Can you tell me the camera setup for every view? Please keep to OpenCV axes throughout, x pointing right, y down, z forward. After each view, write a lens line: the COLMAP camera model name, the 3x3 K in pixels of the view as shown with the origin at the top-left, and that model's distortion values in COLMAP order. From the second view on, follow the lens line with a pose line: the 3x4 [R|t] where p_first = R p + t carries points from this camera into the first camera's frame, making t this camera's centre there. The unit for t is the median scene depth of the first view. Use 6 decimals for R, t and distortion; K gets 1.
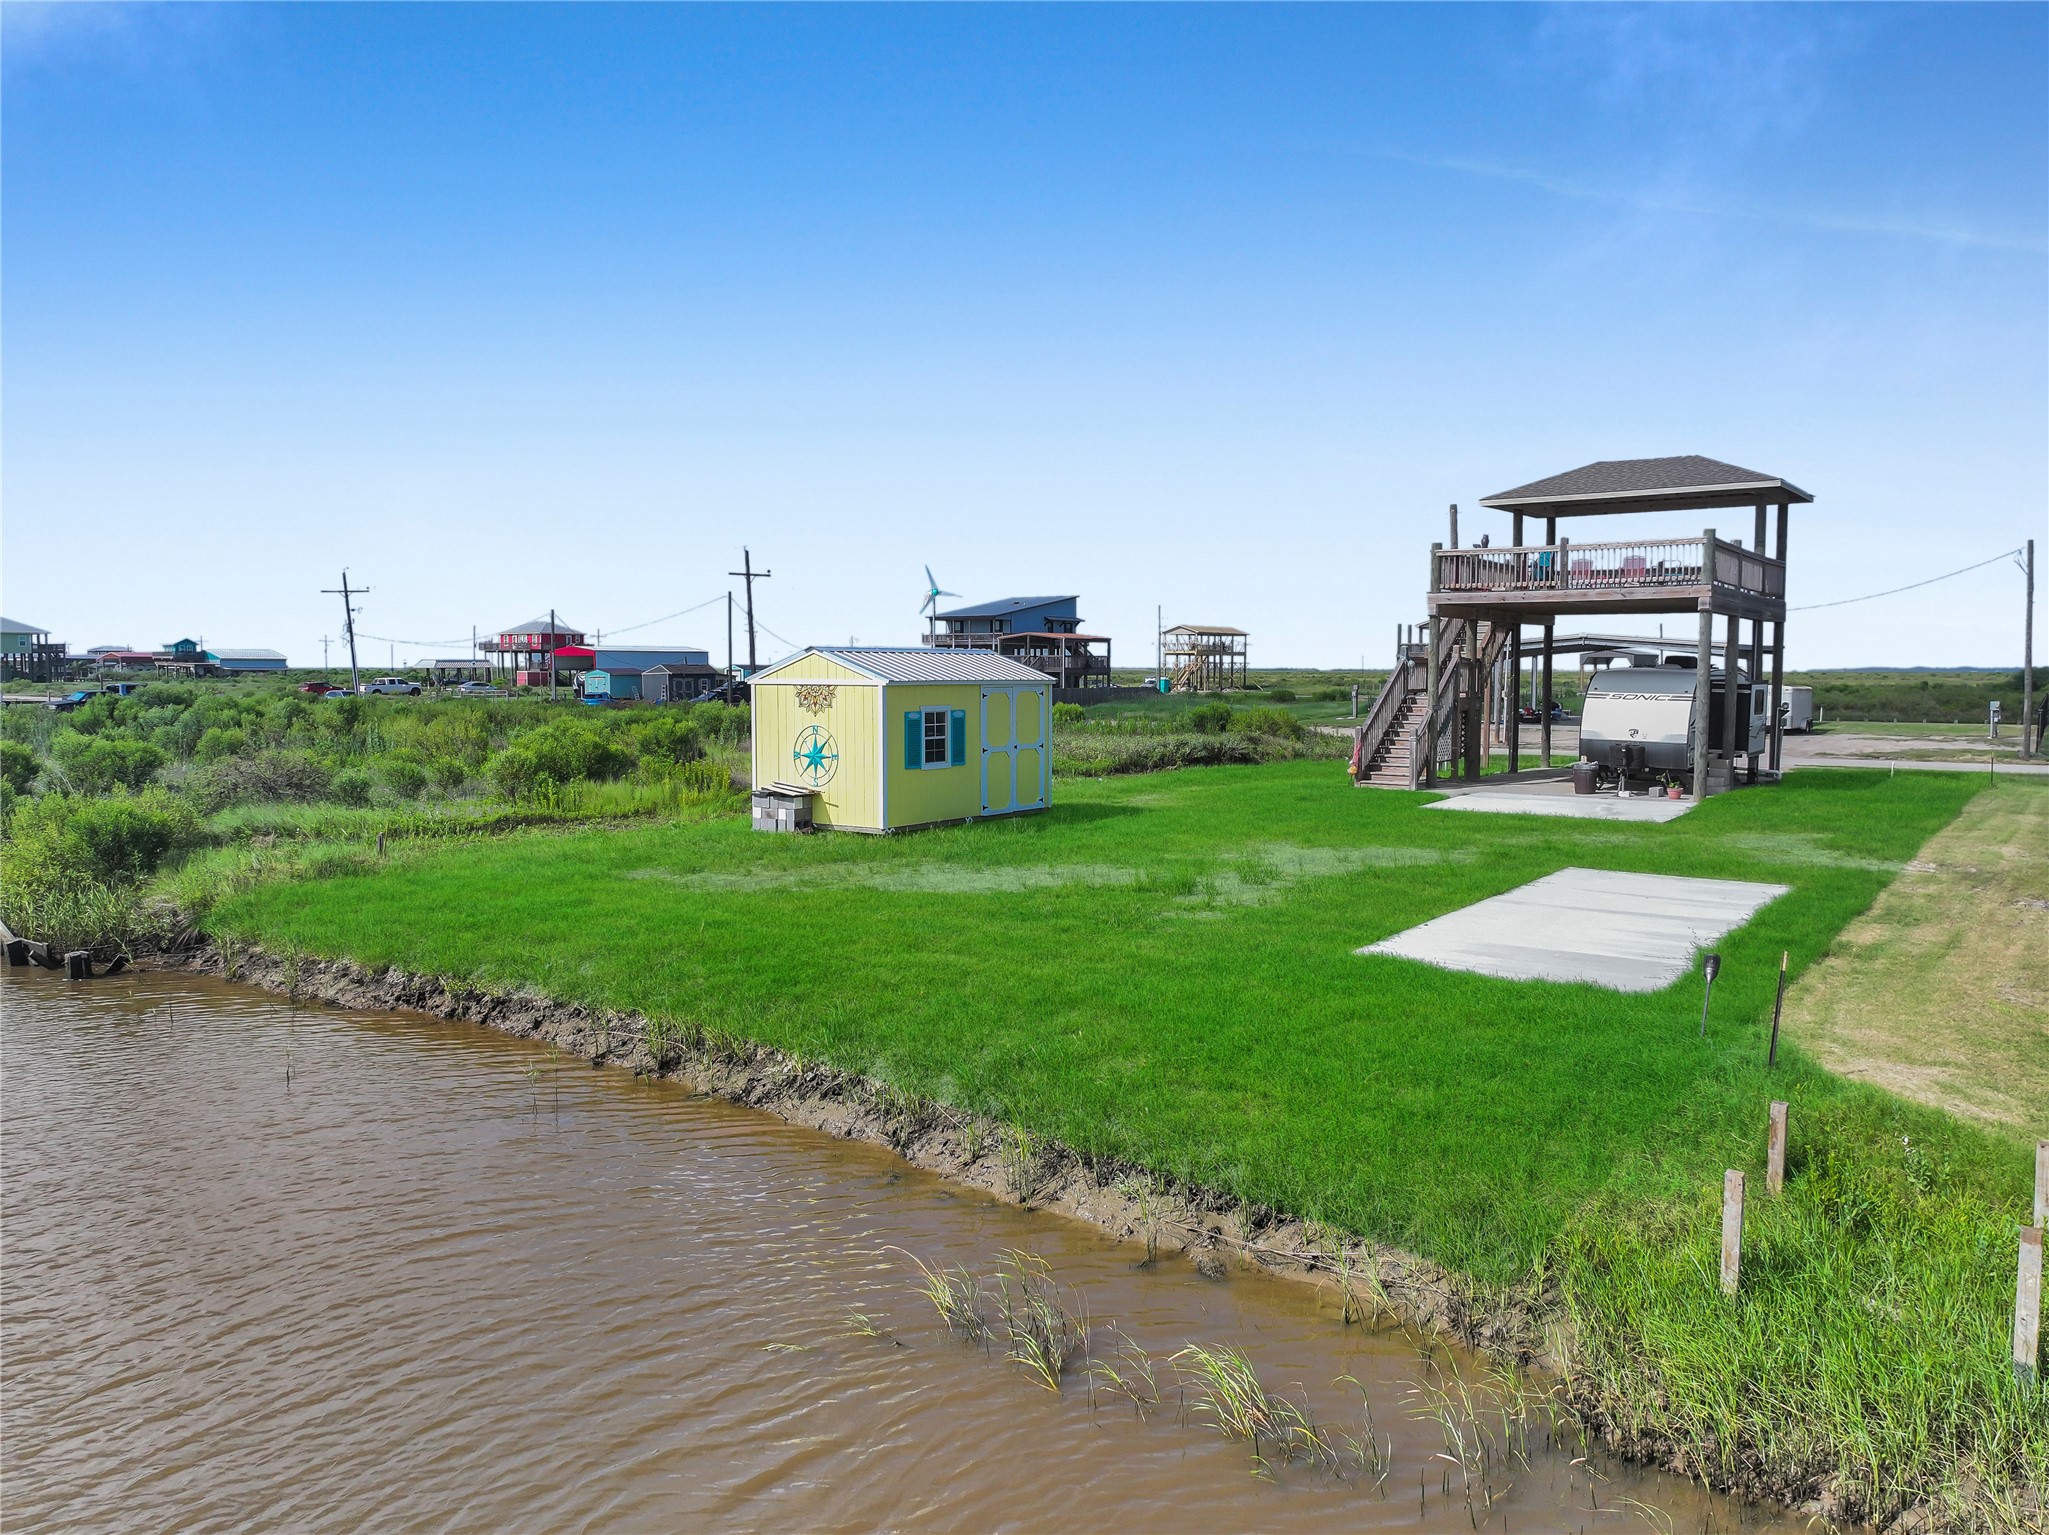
lens RADIAL K [[1438.7, 0, 1024.5], [0, 1438.7, 767.5], [0, 0, 1]] dist [0.015156, -0.005973]
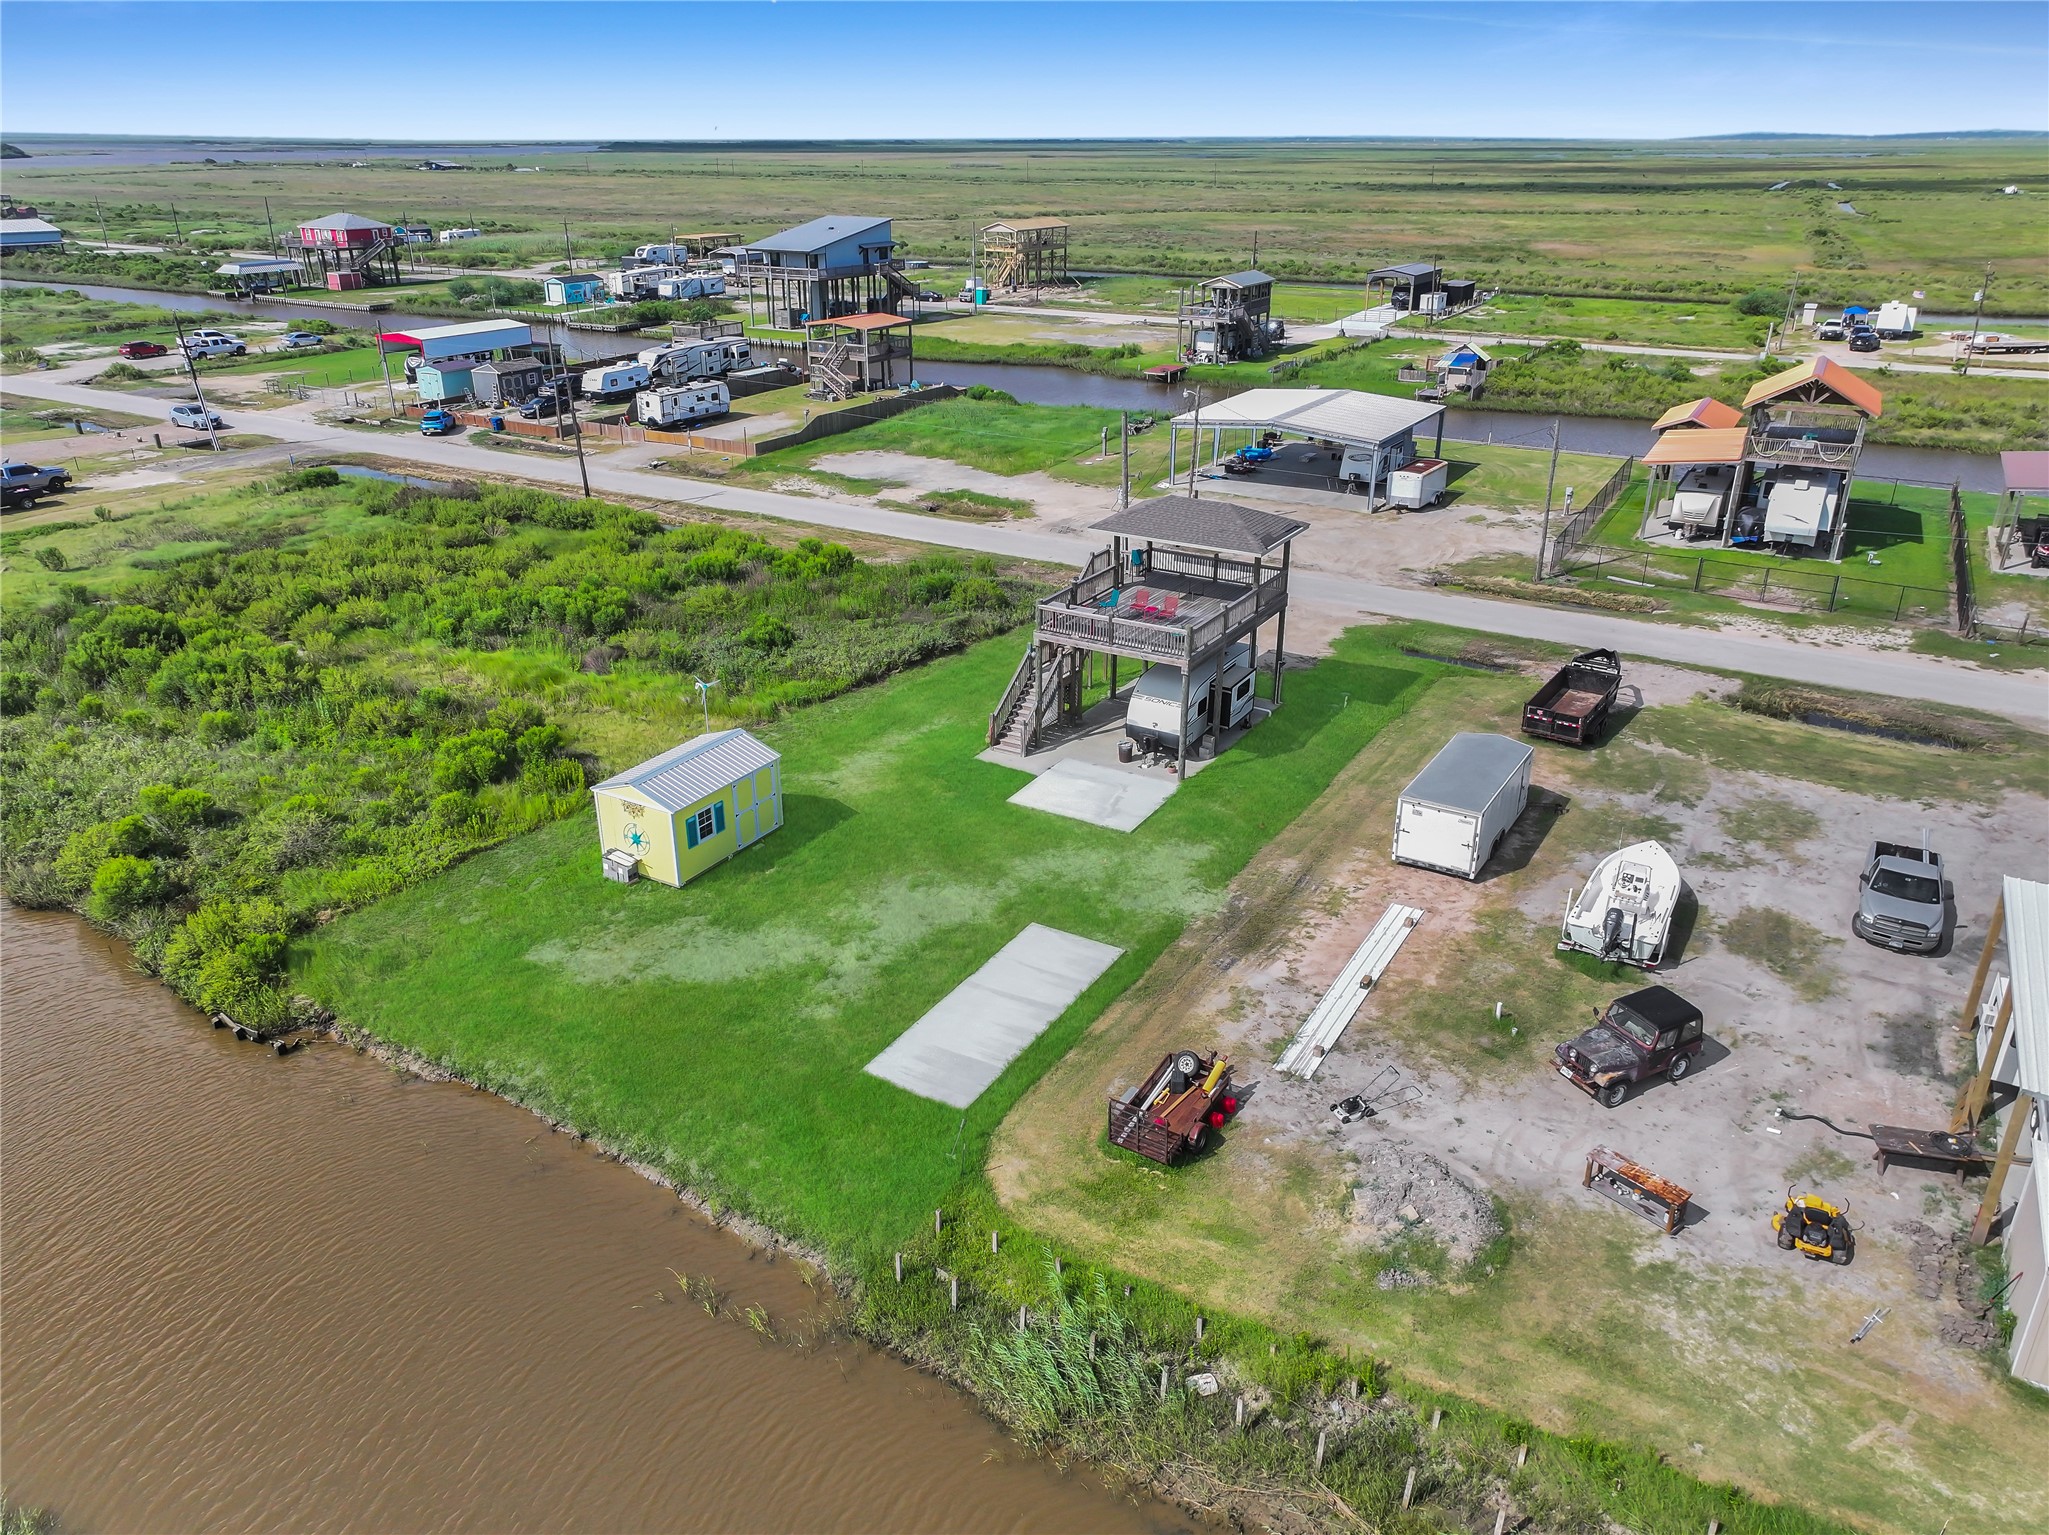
lens RADIAL K [[1438.7, 0, 1024.5], [0, 1438.7, 767.5], [0, 0, 1]] dist [0.015156, -0.005973]
pose [[0.995389, -0.041012, 0.086712, 0.175875], [0.008985, 0.939876, 0.341399, -0.682995], [-0.095500, -0.339045, 0.935910, -0.653593]]
